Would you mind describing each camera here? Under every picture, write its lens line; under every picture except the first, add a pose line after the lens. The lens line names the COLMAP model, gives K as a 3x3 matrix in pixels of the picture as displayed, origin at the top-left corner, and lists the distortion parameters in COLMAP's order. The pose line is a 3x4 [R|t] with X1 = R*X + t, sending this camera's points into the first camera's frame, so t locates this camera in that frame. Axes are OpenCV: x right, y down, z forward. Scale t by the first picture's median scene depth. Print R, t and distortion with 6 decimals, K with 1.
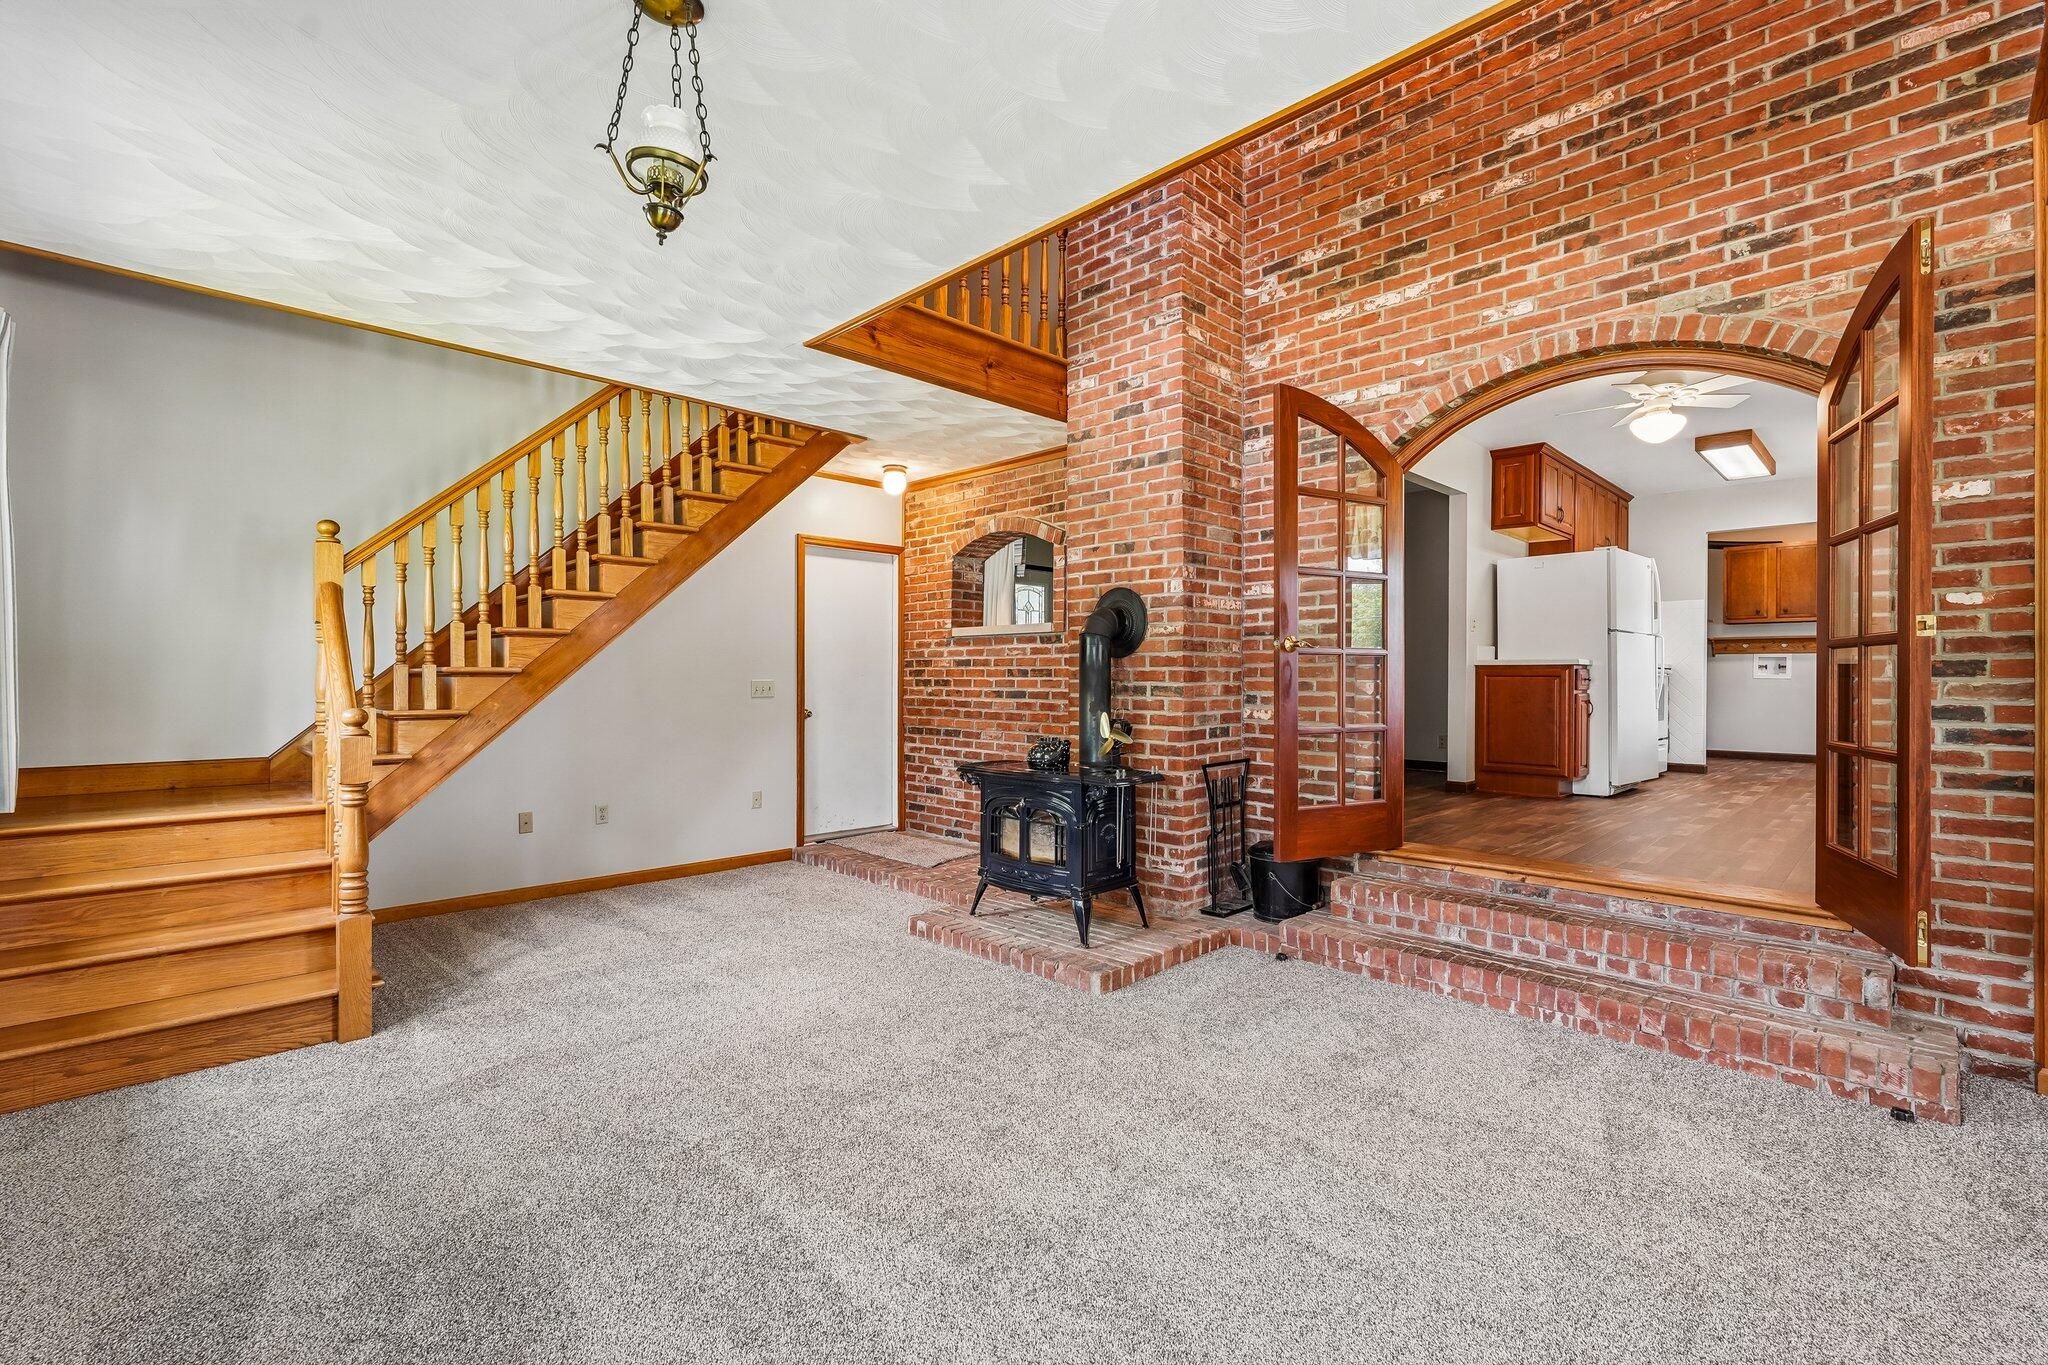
lens RADIAL K [[905.5, 0, 1016.7], [0, 905.5, 683.6], [0, 0, 1]] dist [-0.012702, 0.006931]
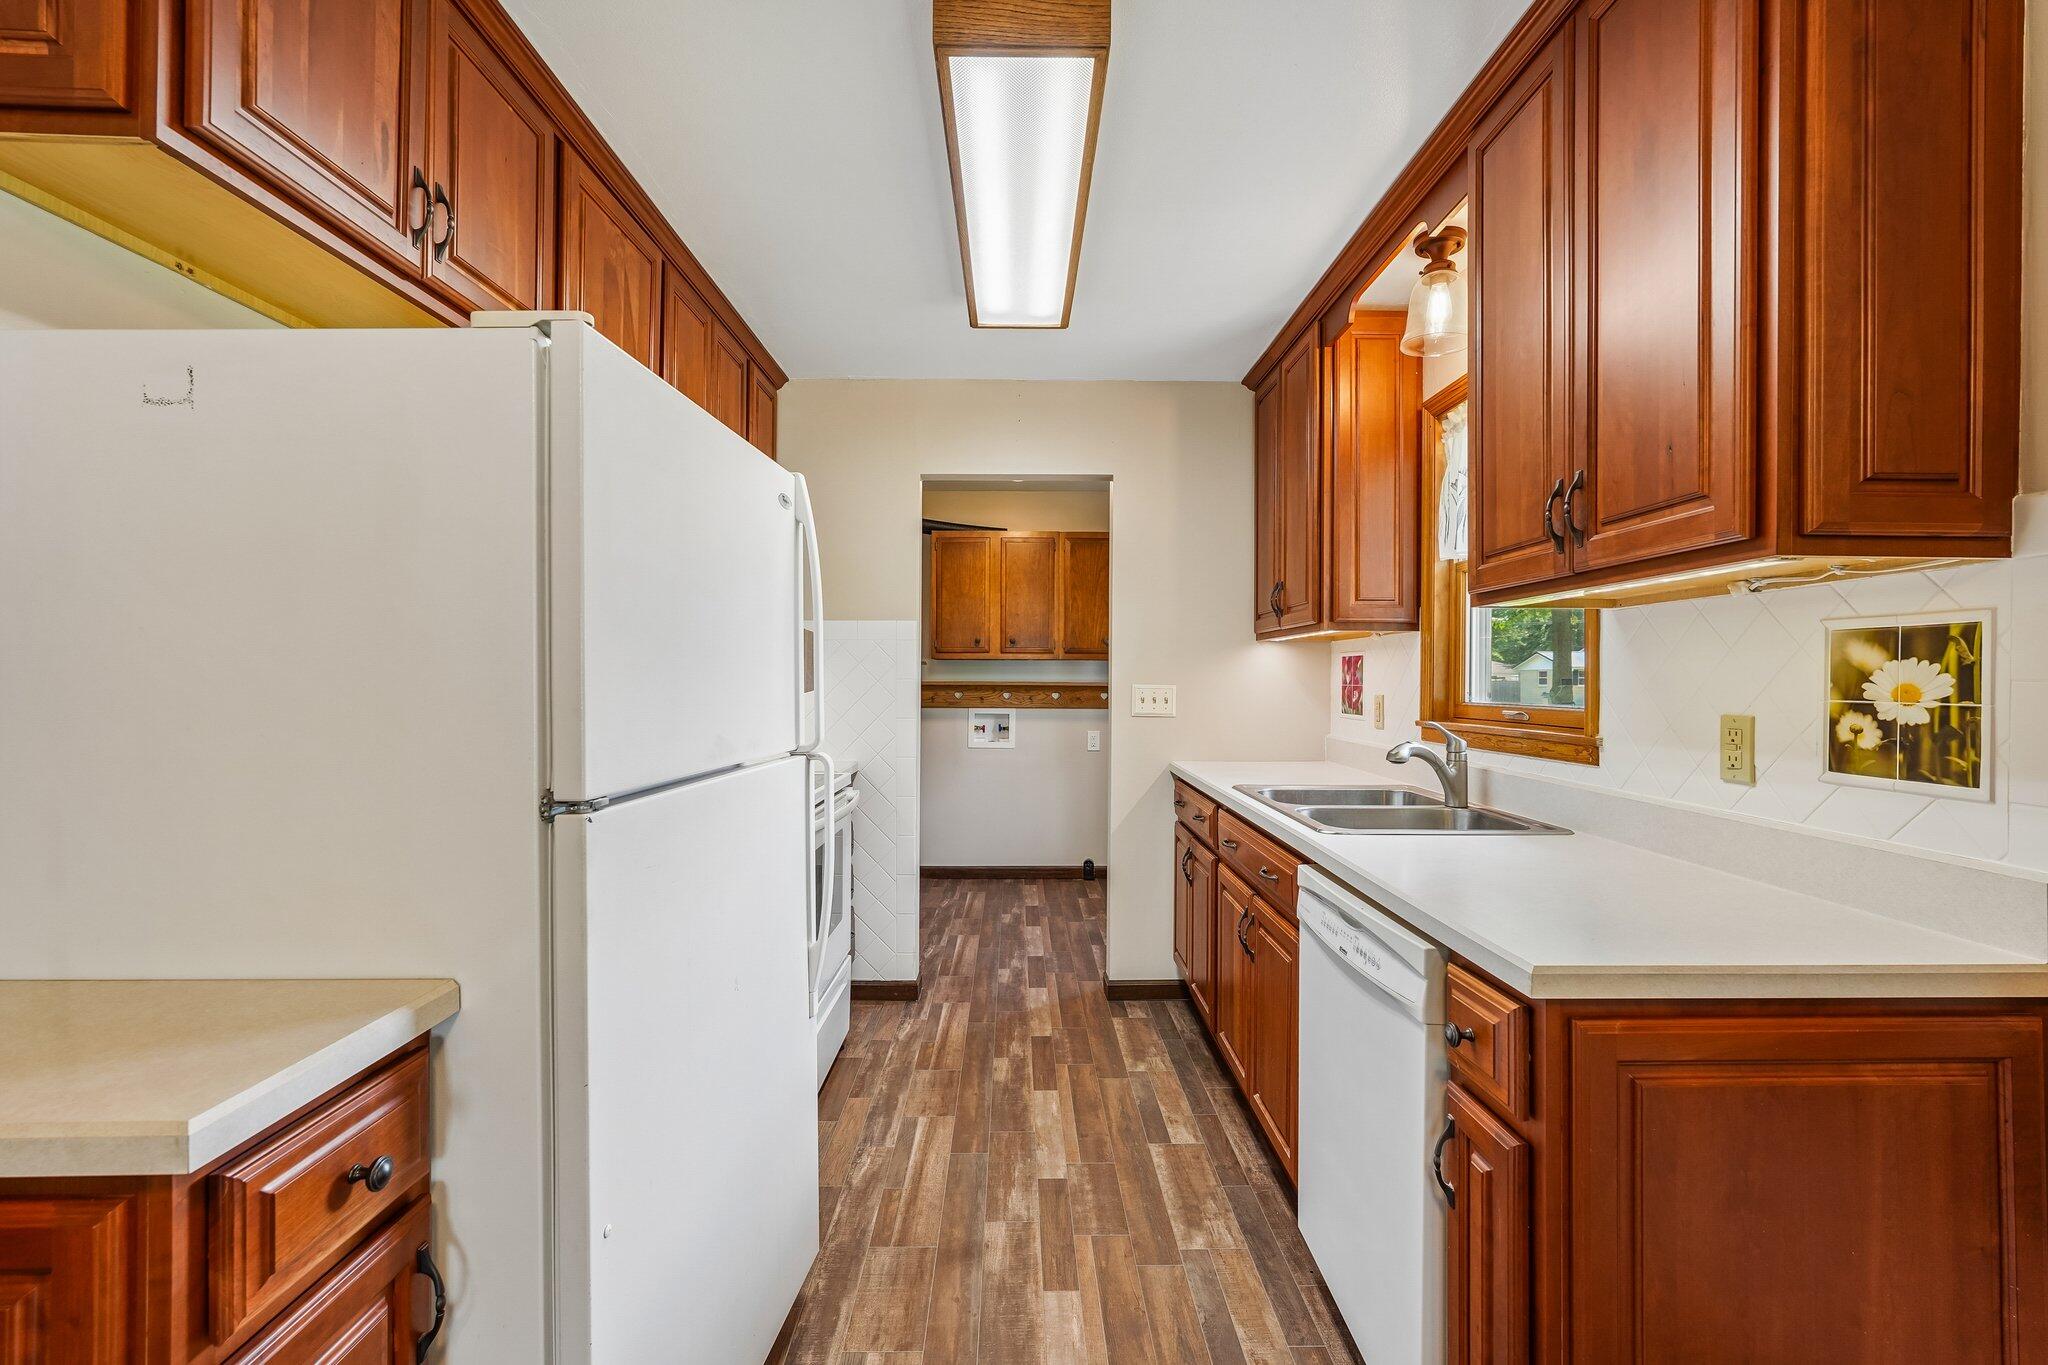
lens RADIAL K [[905.5, 0, 1023.4], [0, 905.5, 676.0], [0, 0, 1]] dist [-0.012702, 0.006931]
pose [[0.692393, -0.002746, 0.721515, 0.518036], [0.003951, 0.999992, 0.000015, -0.072004], [-0.721509, 0.002840, 0.692399, 0.709812]]
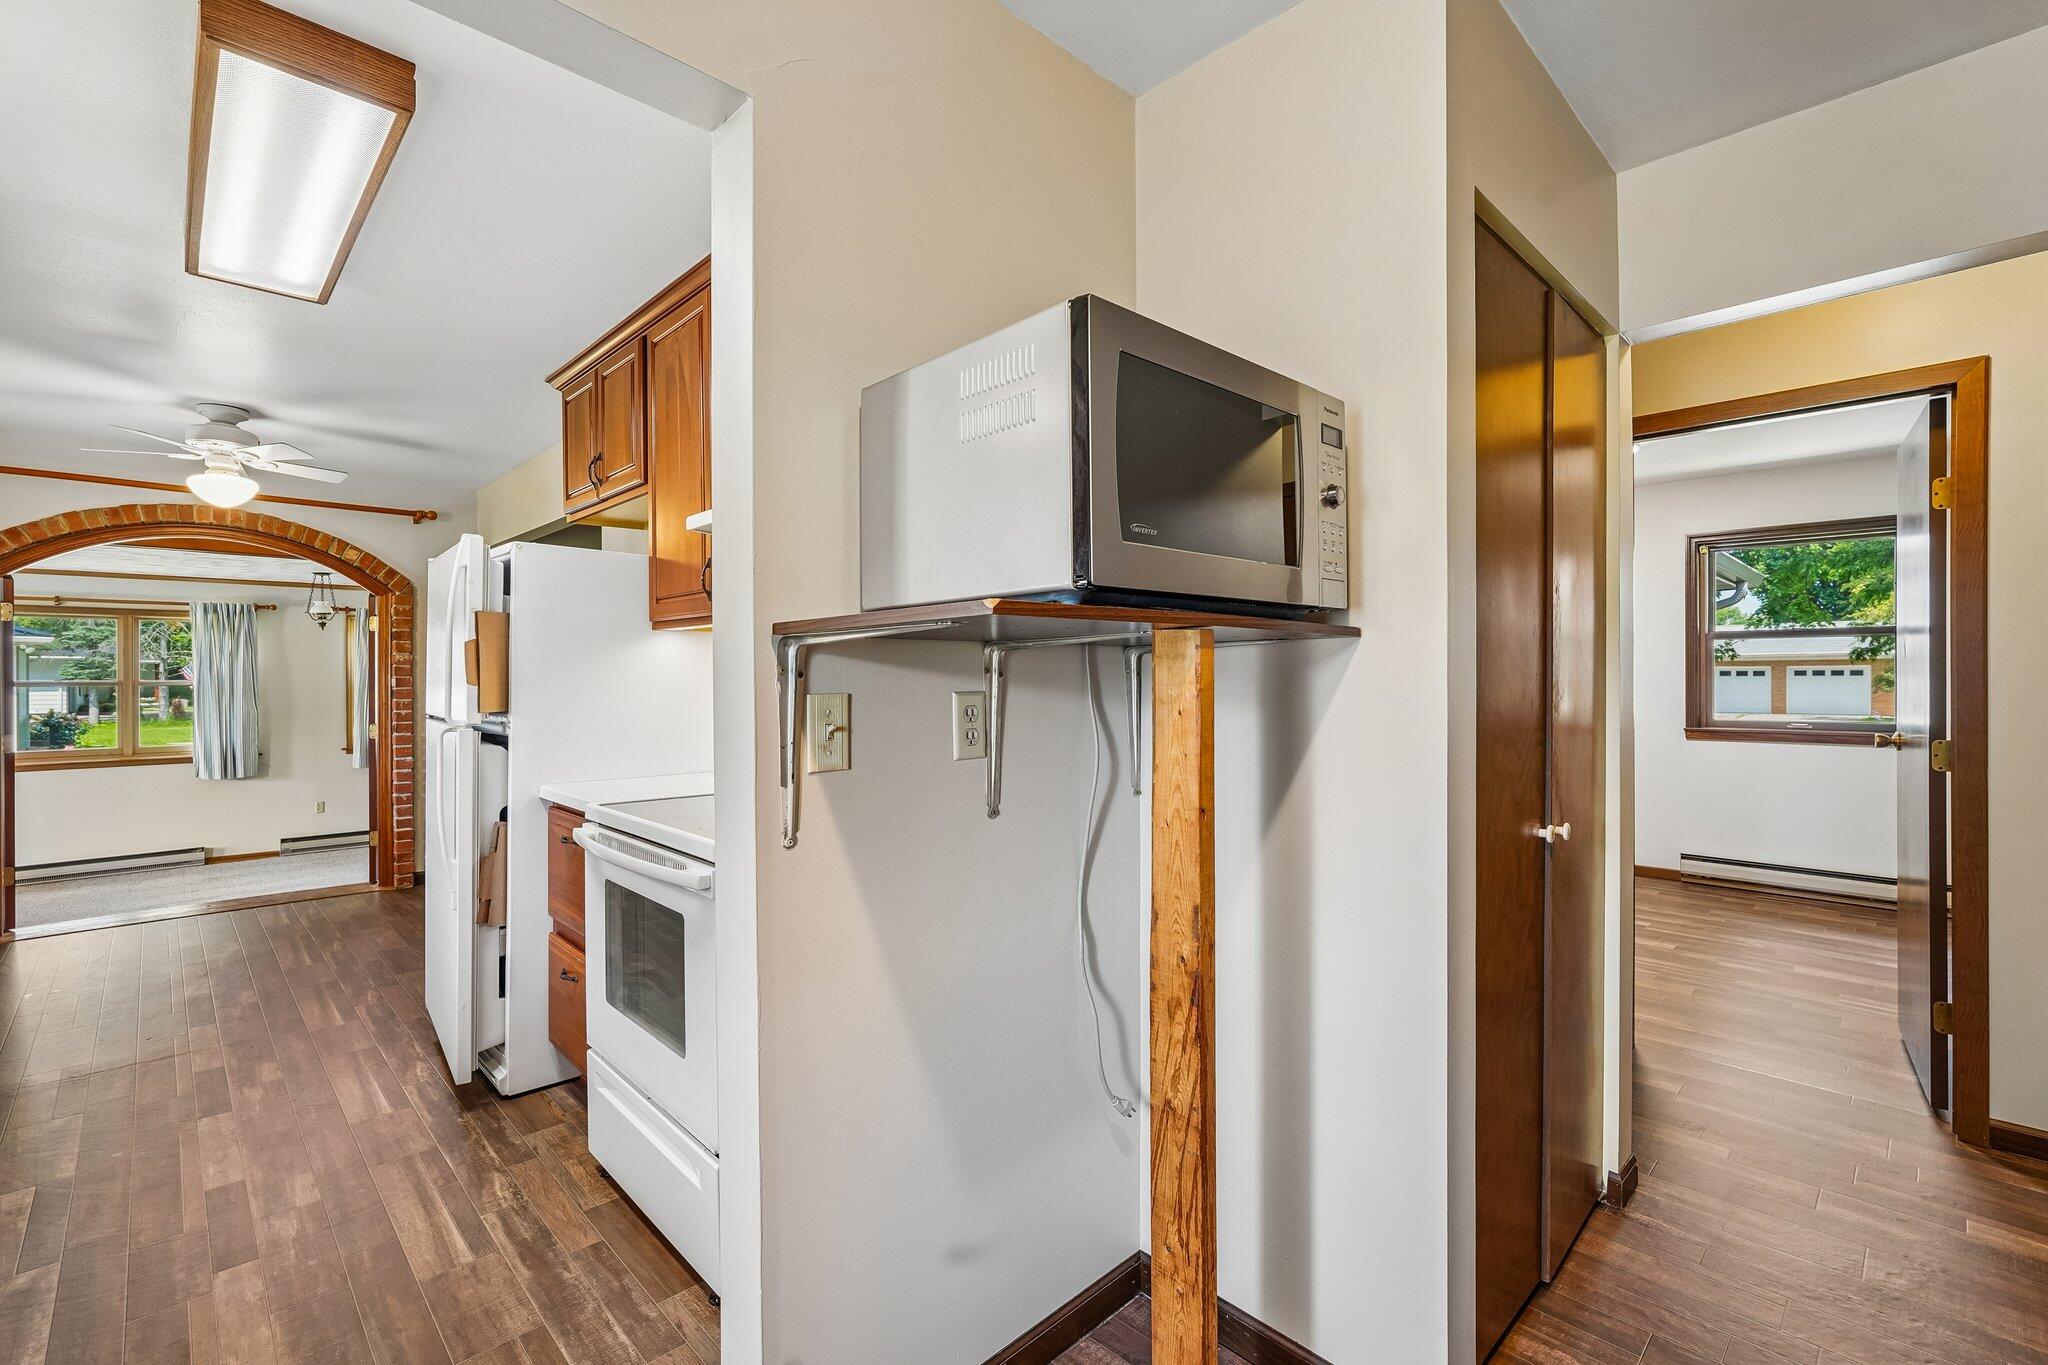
lens RADIAL K [[905.5, 0, 1017.7], [0, 905.5, 673.2], [0, 0, 1]] dist [-0.012702, 0.006931]
pose [[-0.010023, -0.004513, -0.999940, 1.034949], [0.000064, 0.999990, -0.004514, -0.070007], [0.999950, -0.000109, -0.010023, 1.171105]]
